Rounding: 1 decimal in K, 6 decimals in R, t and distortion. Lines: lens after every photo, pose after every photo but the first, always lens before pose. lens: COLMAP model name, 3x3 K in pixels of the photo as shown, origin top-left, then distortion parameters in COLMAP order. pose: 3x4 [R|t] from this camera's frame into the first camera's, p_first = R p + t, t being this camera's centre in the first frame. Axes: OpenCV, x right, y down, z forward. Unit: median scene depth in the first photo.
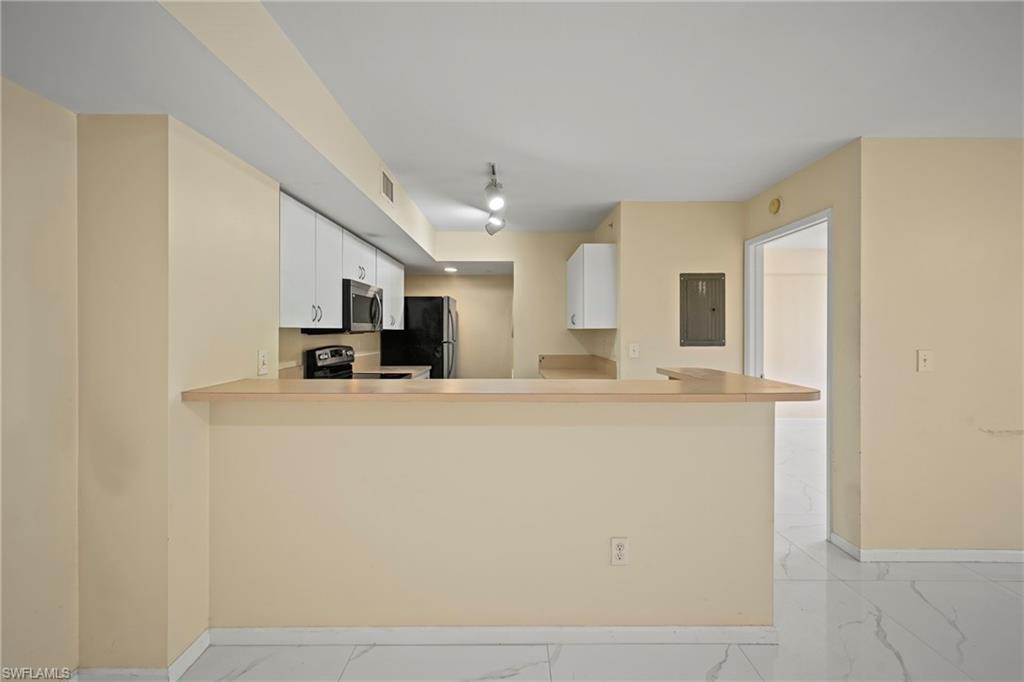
lens RADIAL K [[422.3, 0, 512.0], [0, 422.3, 329.5], [0, 0, 1]] dist [-0.000772, -0.000085]
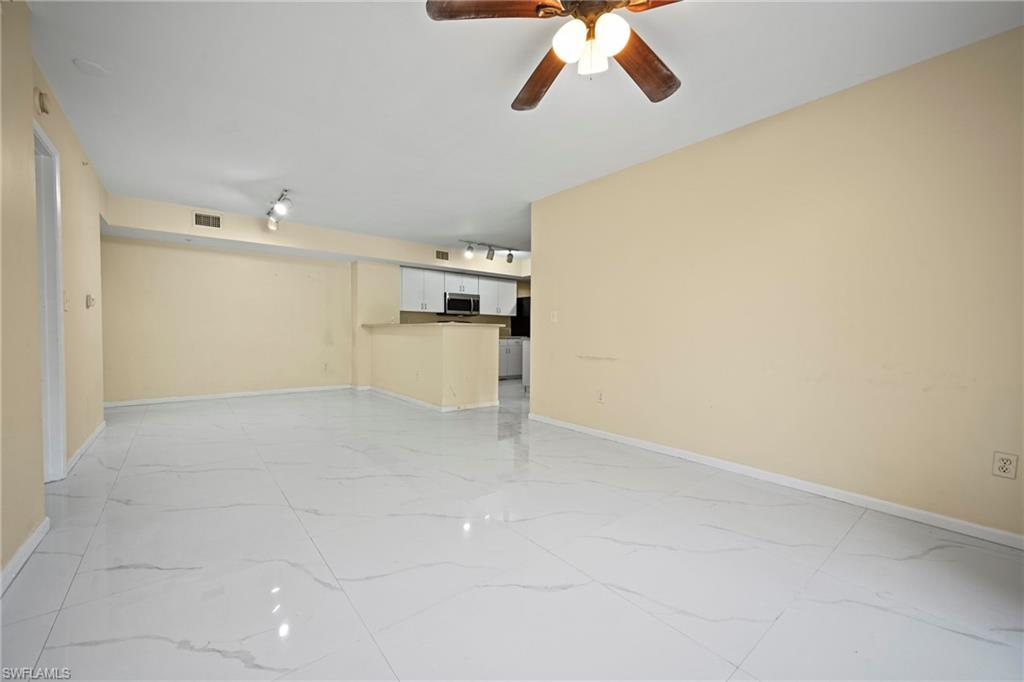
lens RADIAL K [[408.2, 0, 512.0], [0, 408.2, 341.0], [0, 0, 1]] dist [-0.000022, 0.000005]
pose [[0.623090, 0.022176, -0.781836, 1.493804], [-0.008145, 0.999728, 0.021865, 0.094789], [0.782108, -0.007256, 0.623101, -0.164217]]
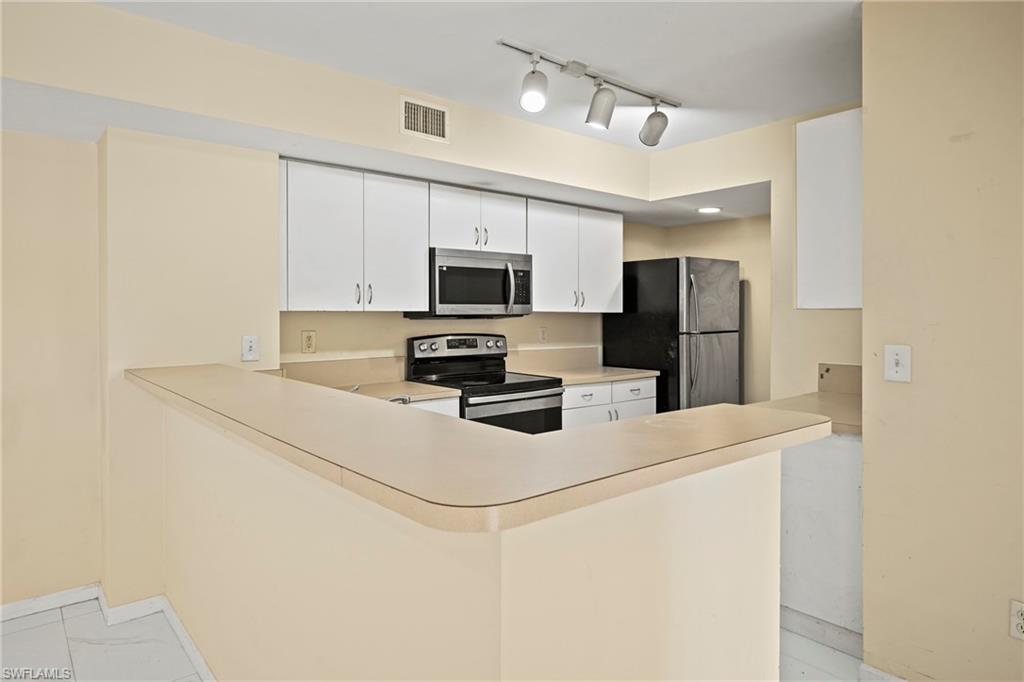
lens RADIAL K [[624.2, 0, 511.9], [0, 624.2, 321.0], [0, 0, 1]] dist [0.034352, 0.000585]
pose [[0.641499, 0.006595, -0.767095, 0.495222], [0.002690, 0.999938, 0.010847, 0.002645], [0.767119, -0.009022, 0.641441, 0.325447]]
